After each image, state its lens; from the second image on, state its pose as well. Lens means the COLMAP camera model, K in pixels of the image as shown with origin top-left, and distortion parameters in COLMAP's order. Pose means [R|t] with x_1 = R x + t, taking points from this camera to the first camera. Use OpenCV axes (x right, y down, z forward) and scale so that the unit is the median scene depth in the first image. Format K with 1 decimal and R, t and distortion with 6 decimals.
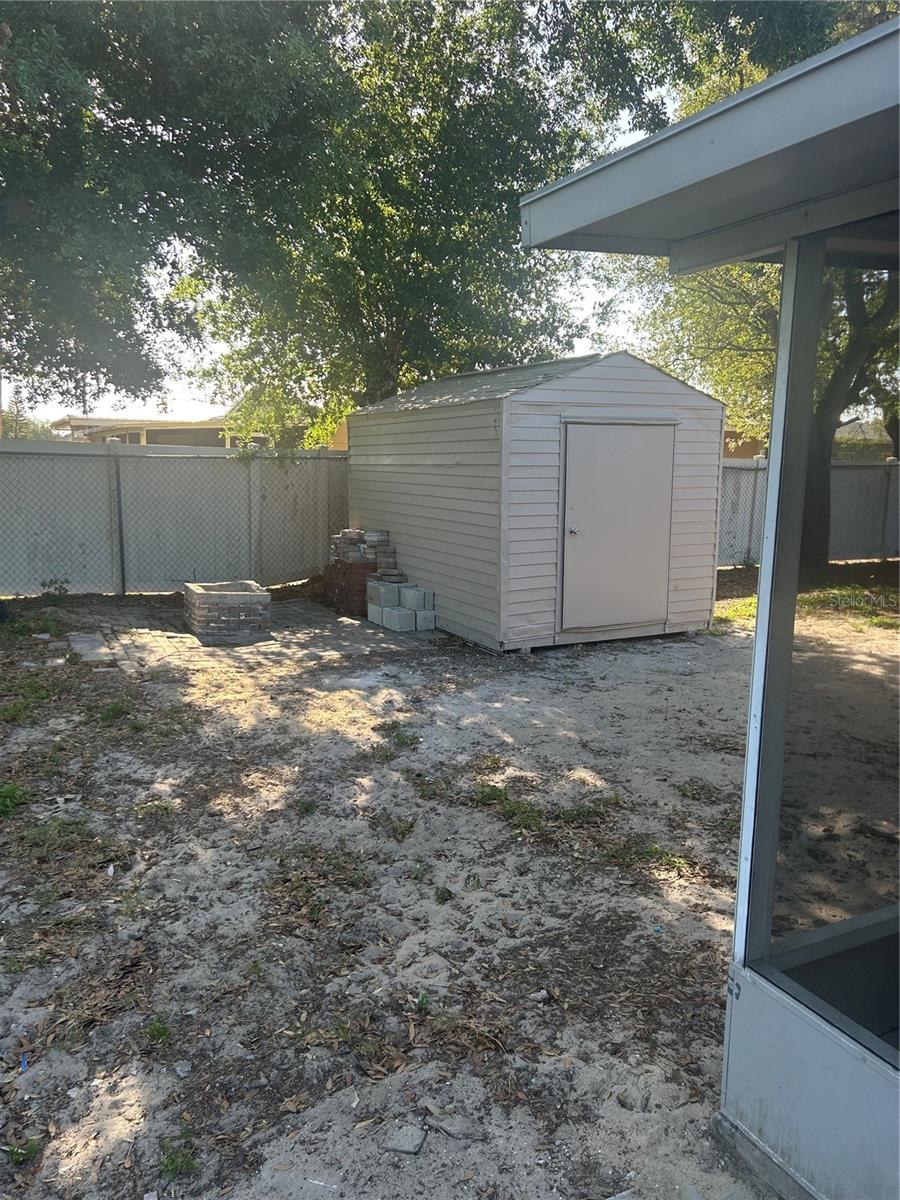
lens RADIAL K [[901.2, 0, 450.0], [0, 901.2, 600.0], [0, 0, 1]] dist [0.078339, -0.088779]
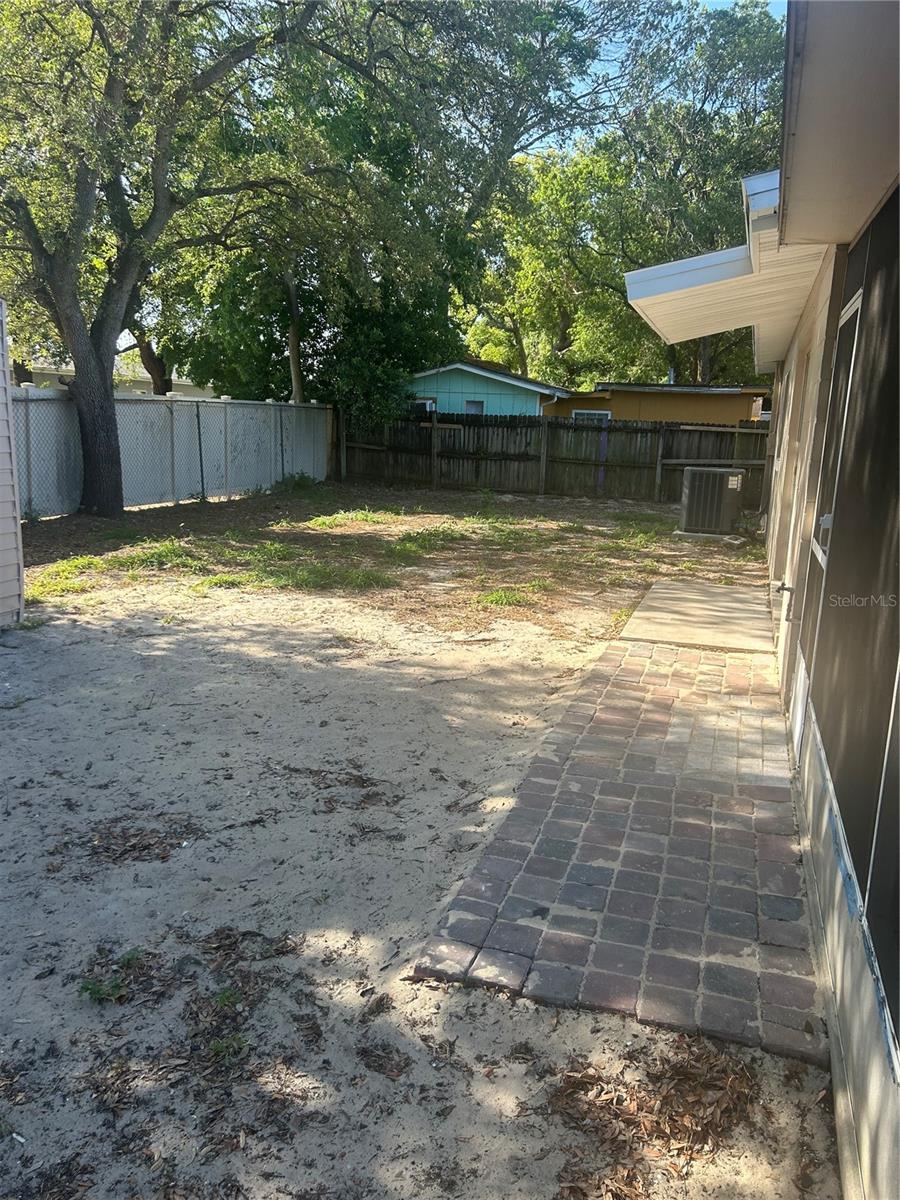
lens RADIAL K [[901.2, 0, 450.0], [0, 901.2, 600.0], [0, 0, 1]] dist [0.078339, -0.088779]
pose [[0.711723, -0.132889, 0.689776, 0.048497], [0.087335, 0.991064, 0.100819, -0.039610], [-0.697010, -0.011514, 0.716969, 0.357318]]
